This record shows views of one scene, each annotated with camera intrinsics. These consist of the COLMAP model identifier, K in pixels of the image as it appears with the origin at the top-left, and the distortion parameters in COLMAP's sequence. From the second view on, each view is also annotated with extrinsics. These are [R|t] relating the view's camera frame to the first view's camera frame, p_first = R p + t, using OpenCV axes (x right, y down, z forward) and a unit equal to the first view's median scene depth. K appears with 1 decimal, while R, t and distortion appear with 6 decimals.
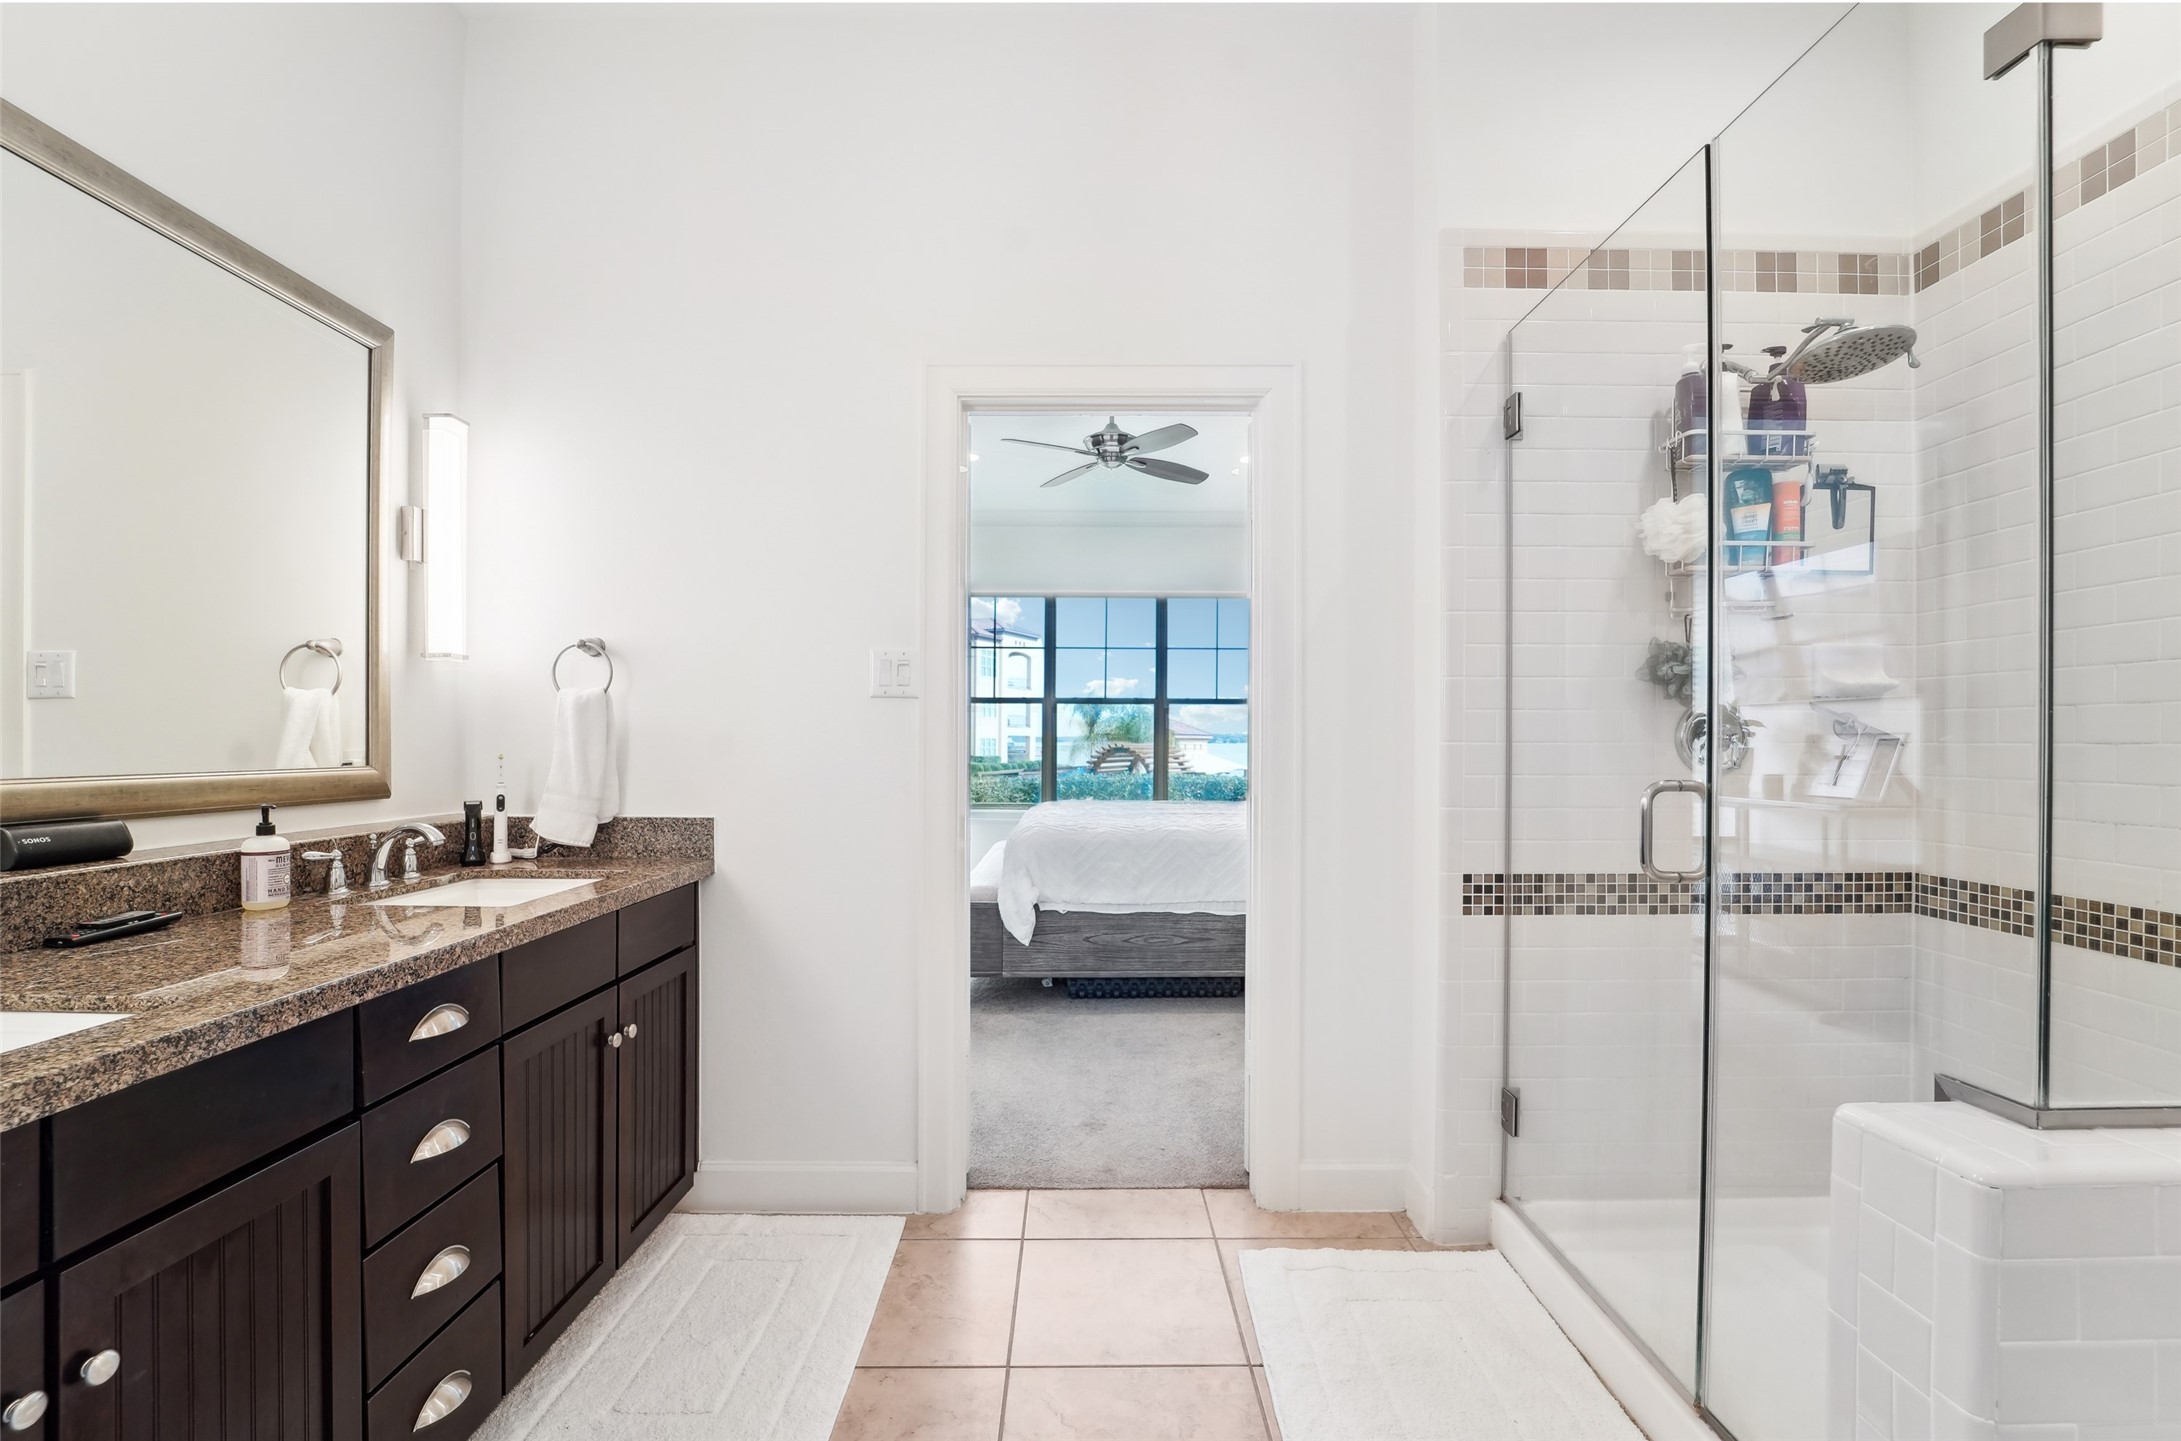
lens RADIAL K [[909.6, 0, 1090.5], [0, 909.6, 720.5], [0, 0, 1]] dist [-0.000312, -0.000034]
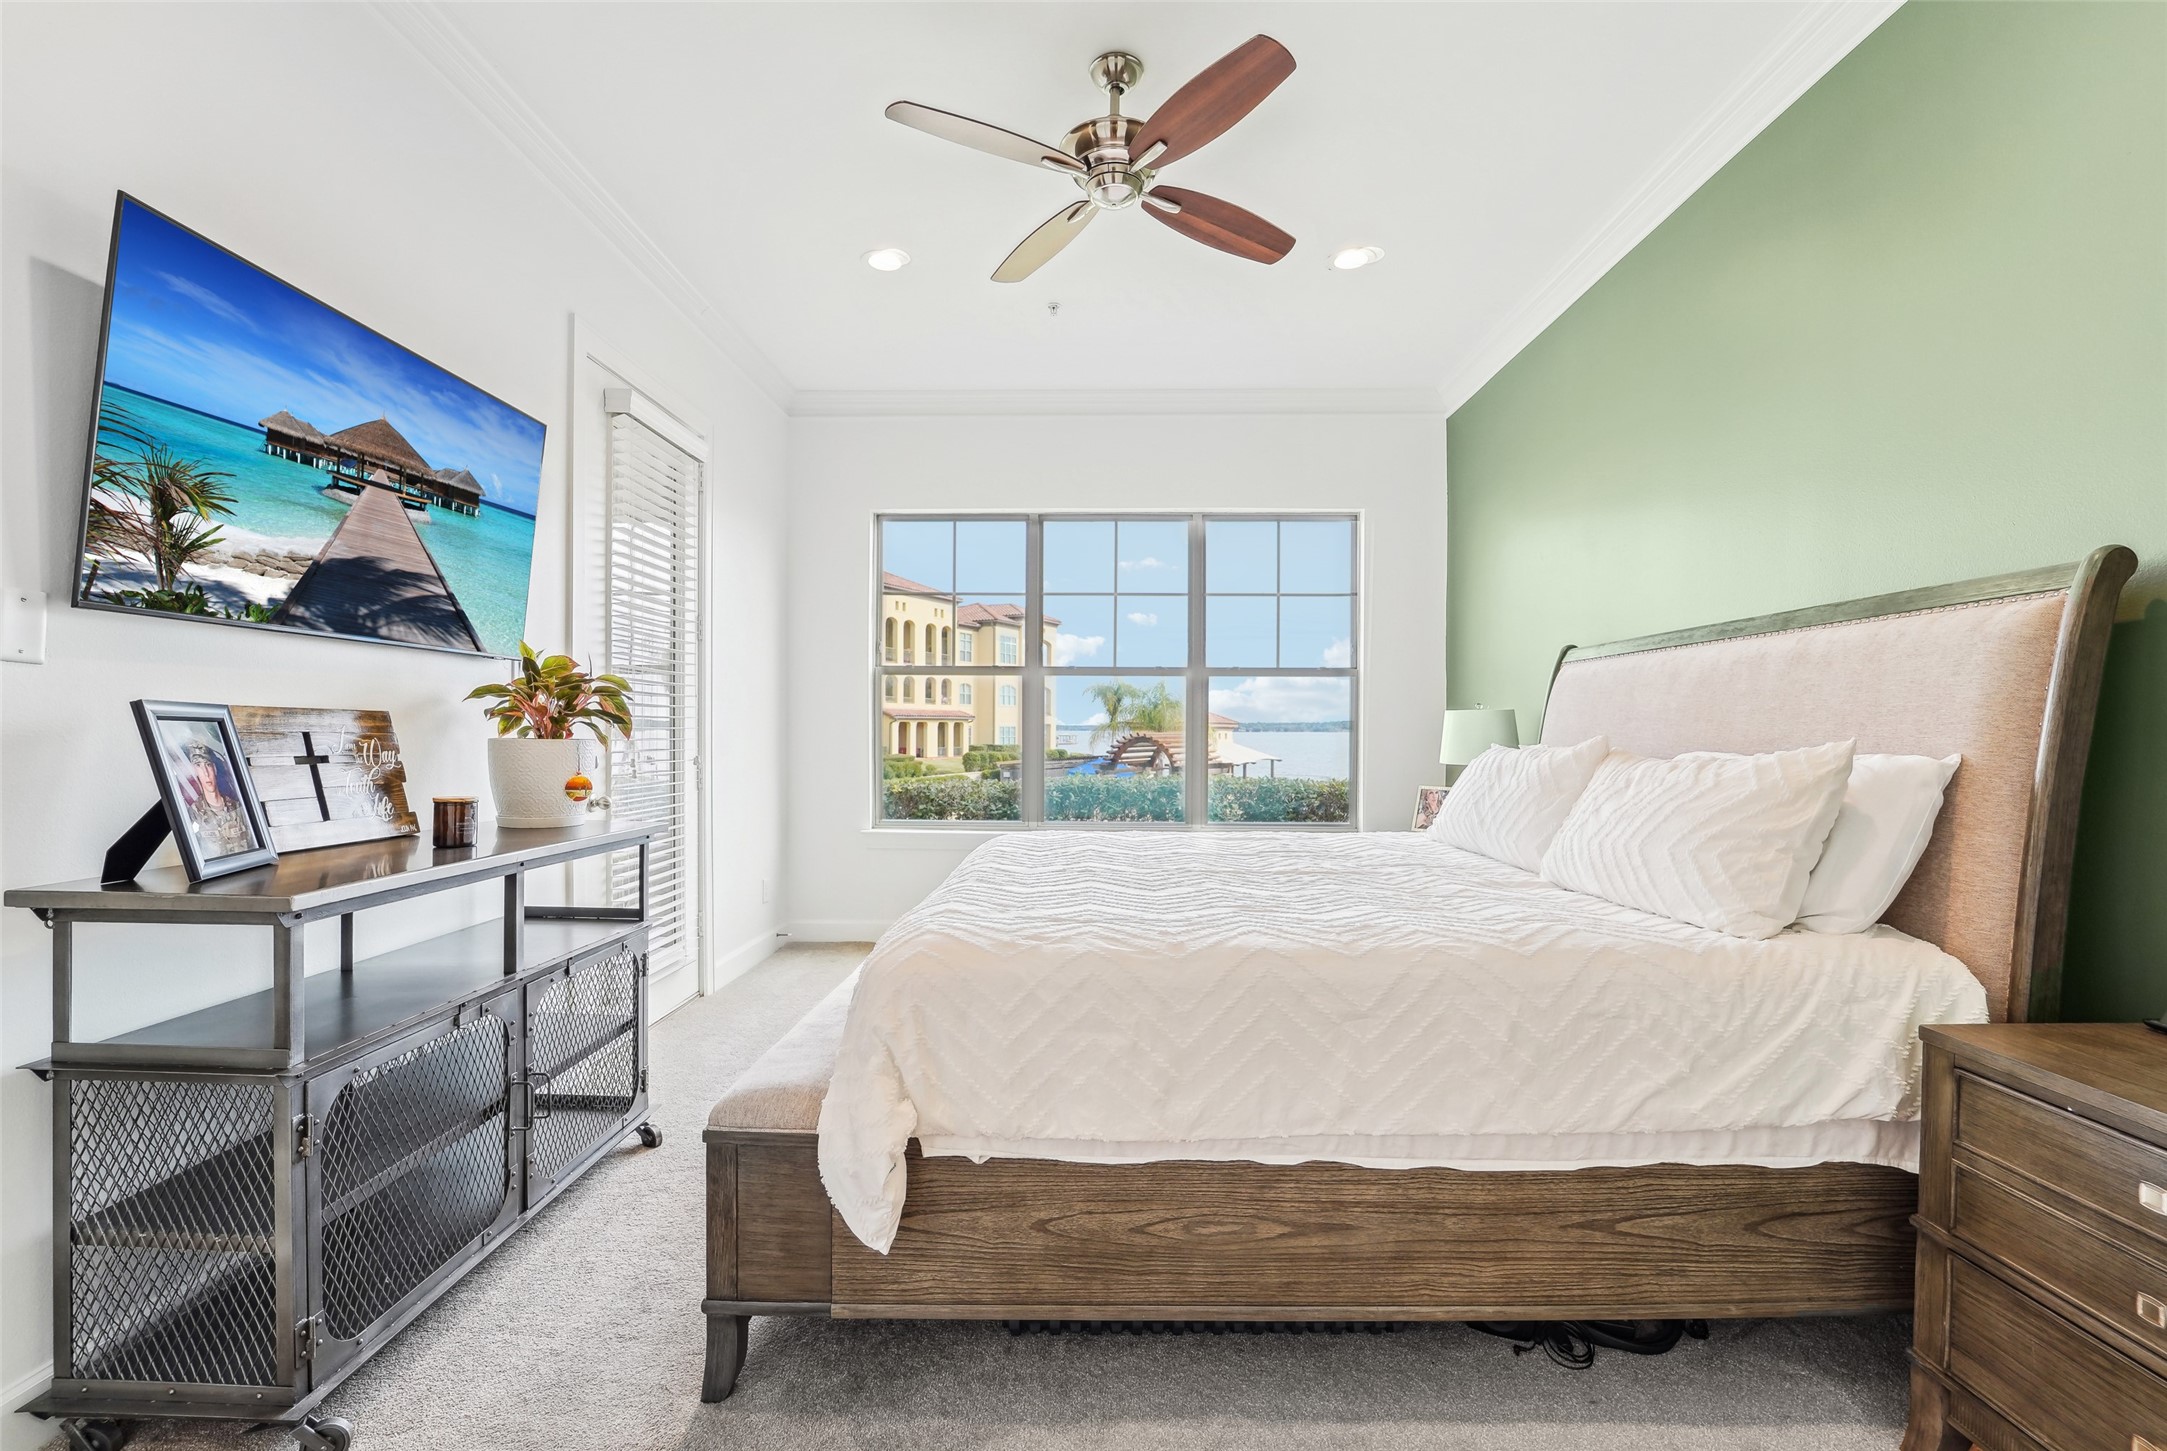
lens RADIAL K [[918.8, 0, 1098.2], [0, 918.8, 743.6], [0, 0, 1]] dist [-0.001493, 0.000322]
pose [[0.999872, -0.001843, -0.015897, 0.028249], [0.002439, 0.999291, 0.037571, 0.013554], [0.015816, -0.037605, 0.999168, 0.604347]]
